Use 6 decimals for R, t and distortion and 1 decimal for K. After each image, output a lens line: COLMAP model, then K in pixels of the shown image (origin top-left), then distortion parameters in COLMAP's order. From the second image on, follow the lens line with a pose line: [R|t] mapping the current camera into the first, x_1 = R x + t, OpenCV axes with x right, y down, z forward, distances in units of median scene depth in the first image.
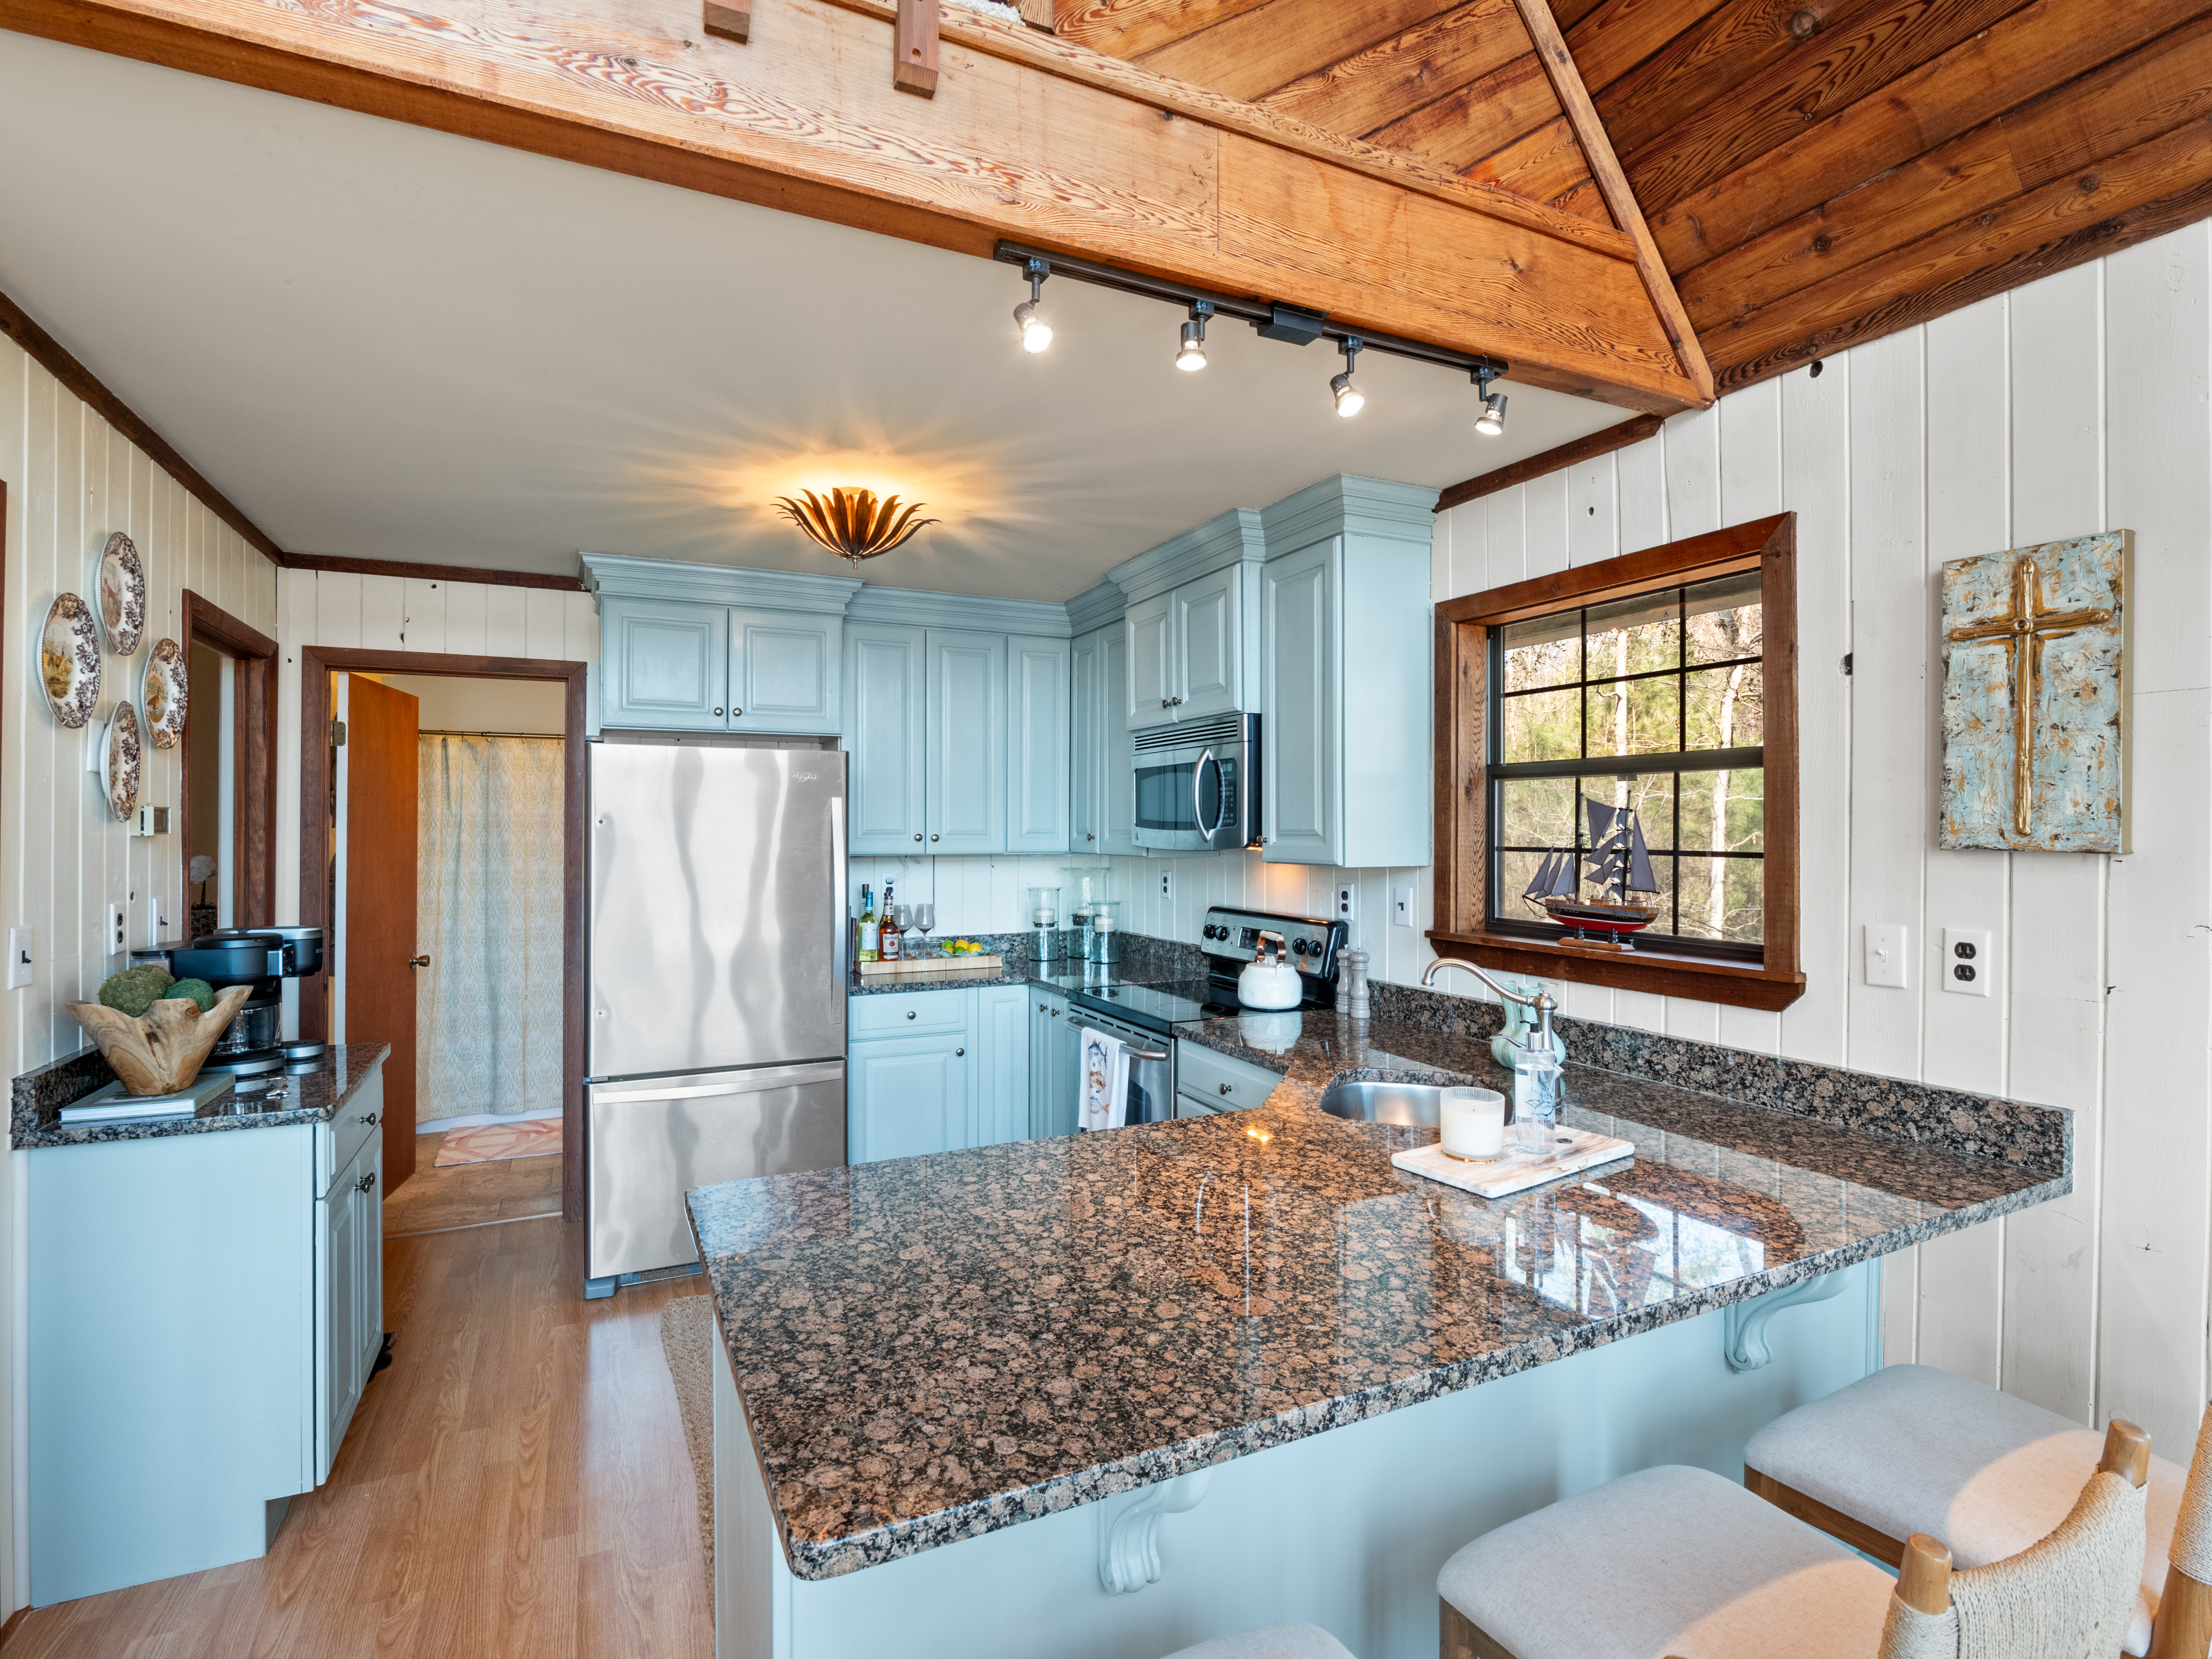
lens RADIAL K [[1077.2, 0, 1115.9], [0, 1077.2, 830.4], [0, 0, 1]] dist [-0.009907, -0.002700]
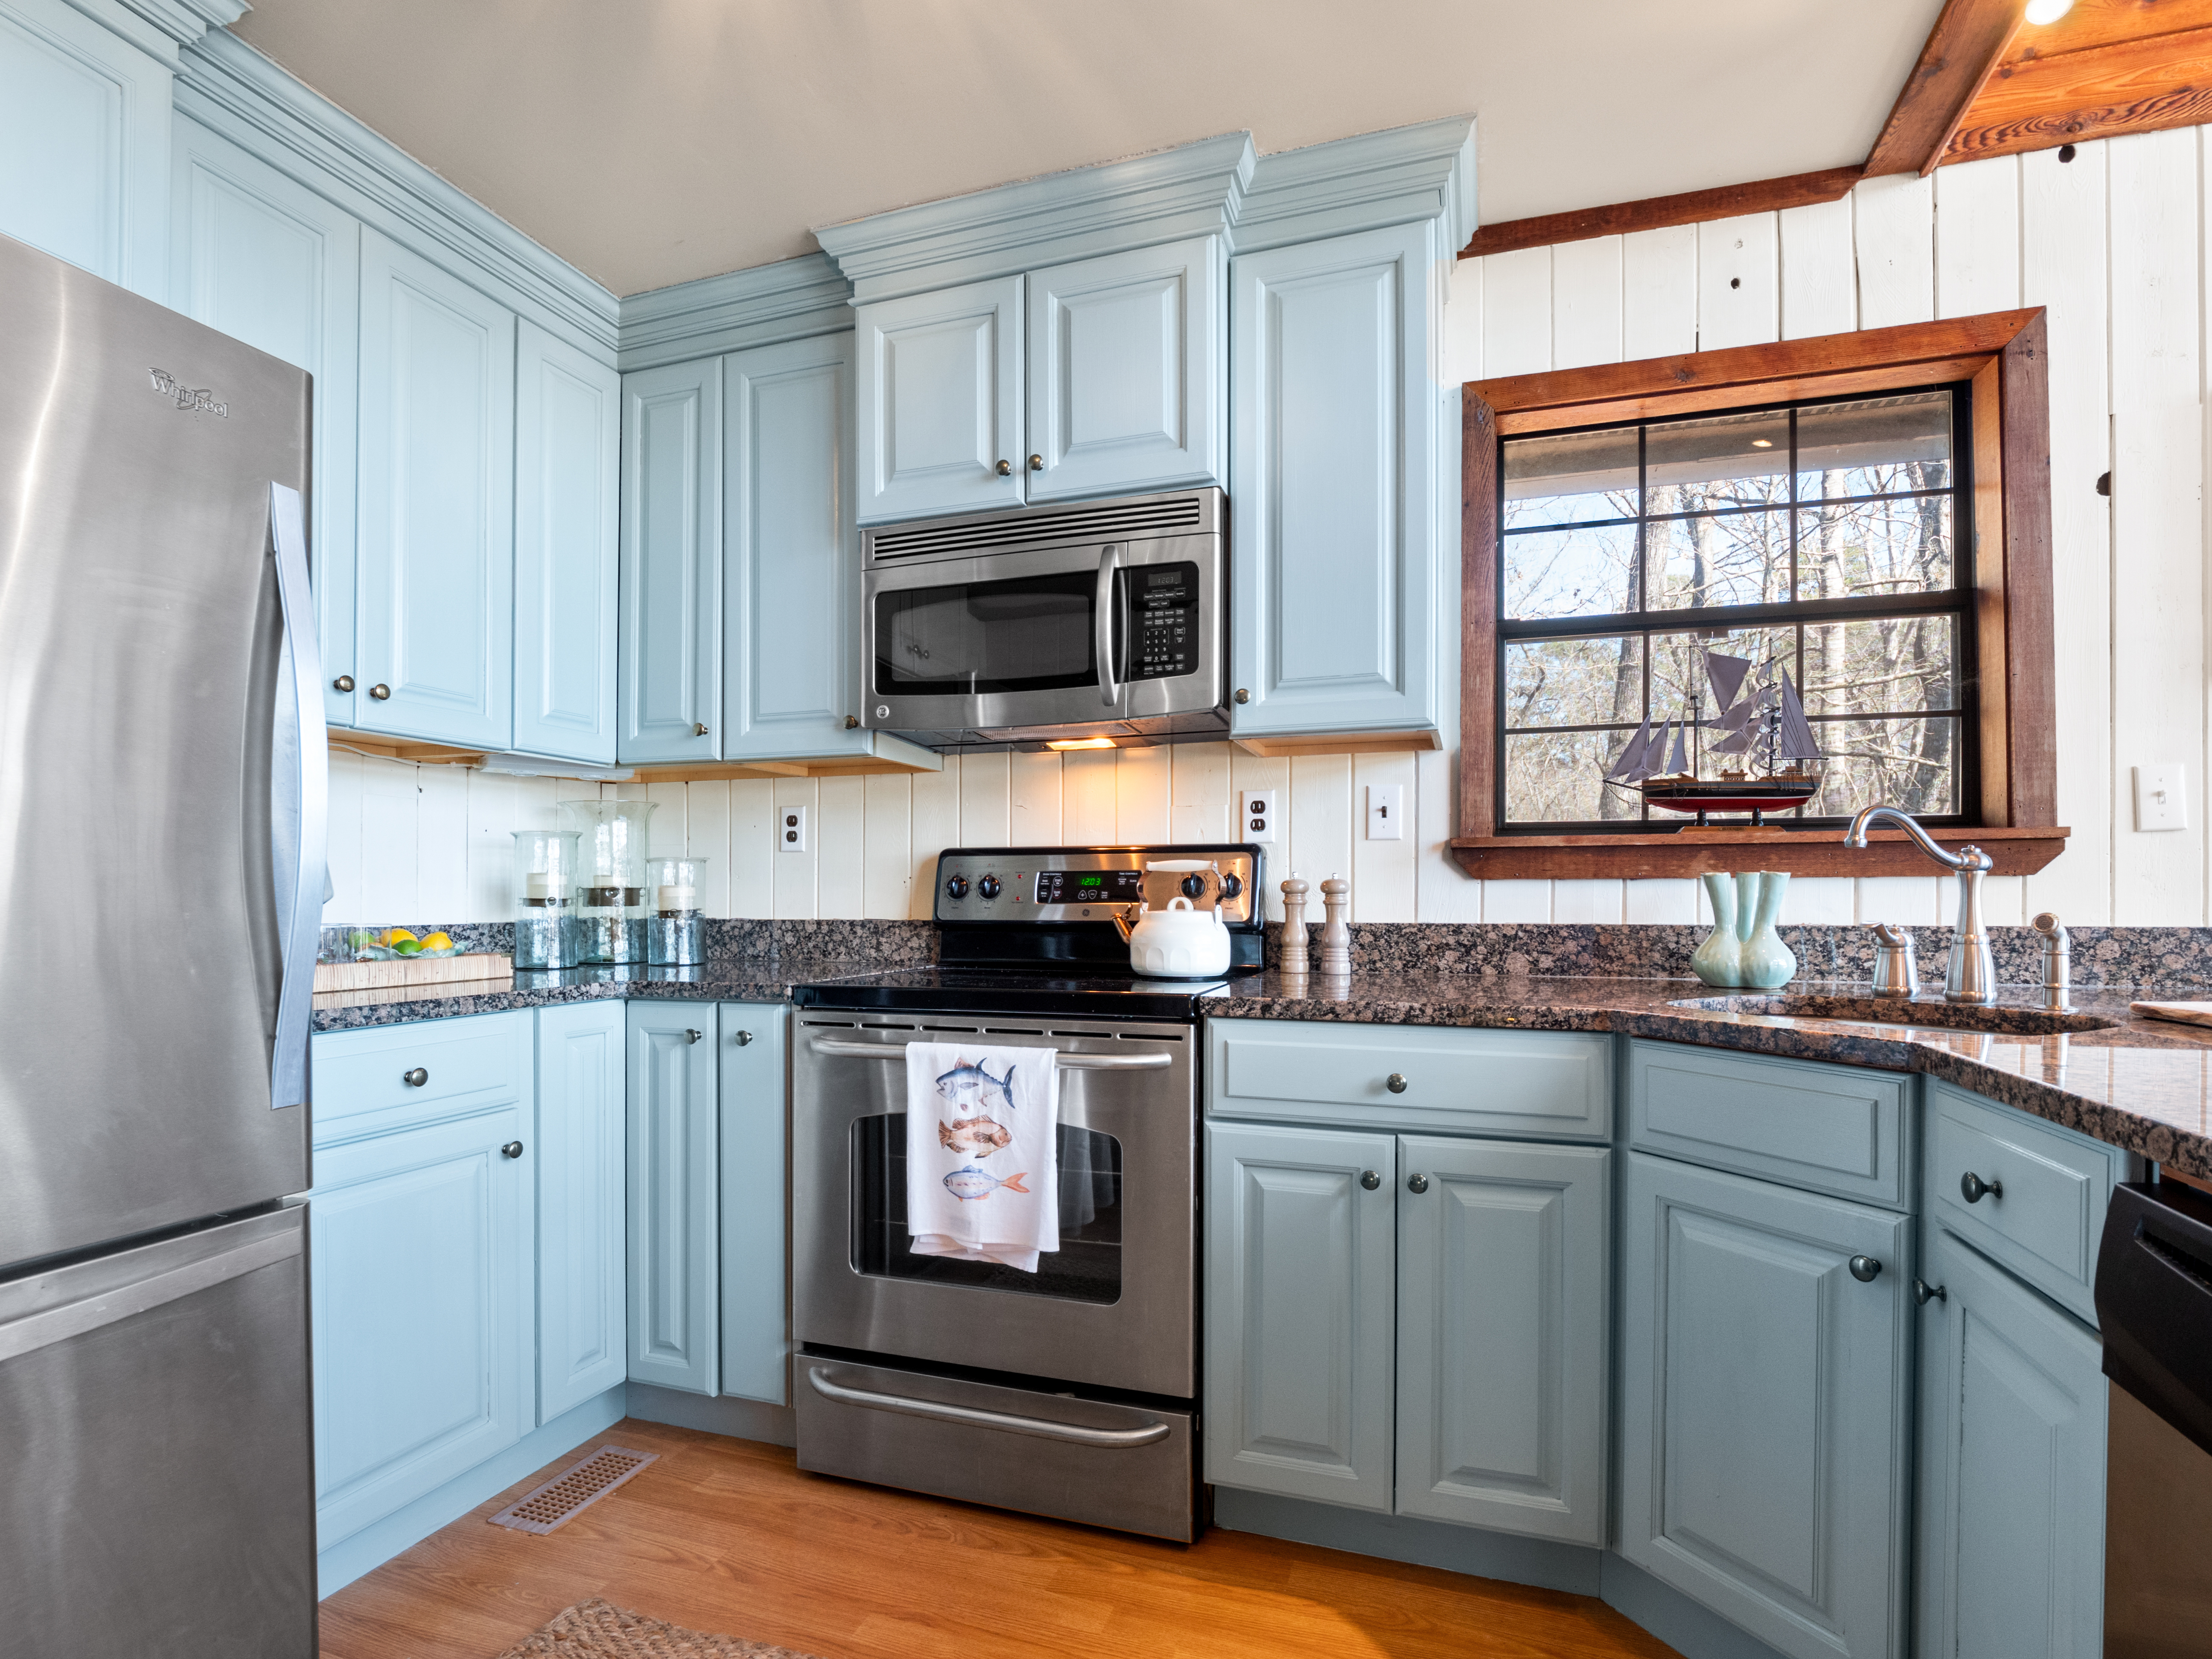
lens RADIAL K [[1077.2, 0, 1103.5], [0, 1077.2, 908.3], [0, 0, 1]] dist [-0.009907, -0.002700]
pose [[0.703409, -0.009378, 0.710724, -0.398671], [0.004344, 0.999951, 0.008895, 0.137397], [-0.710772, -0.003169, 0.703415, 0.687464]]
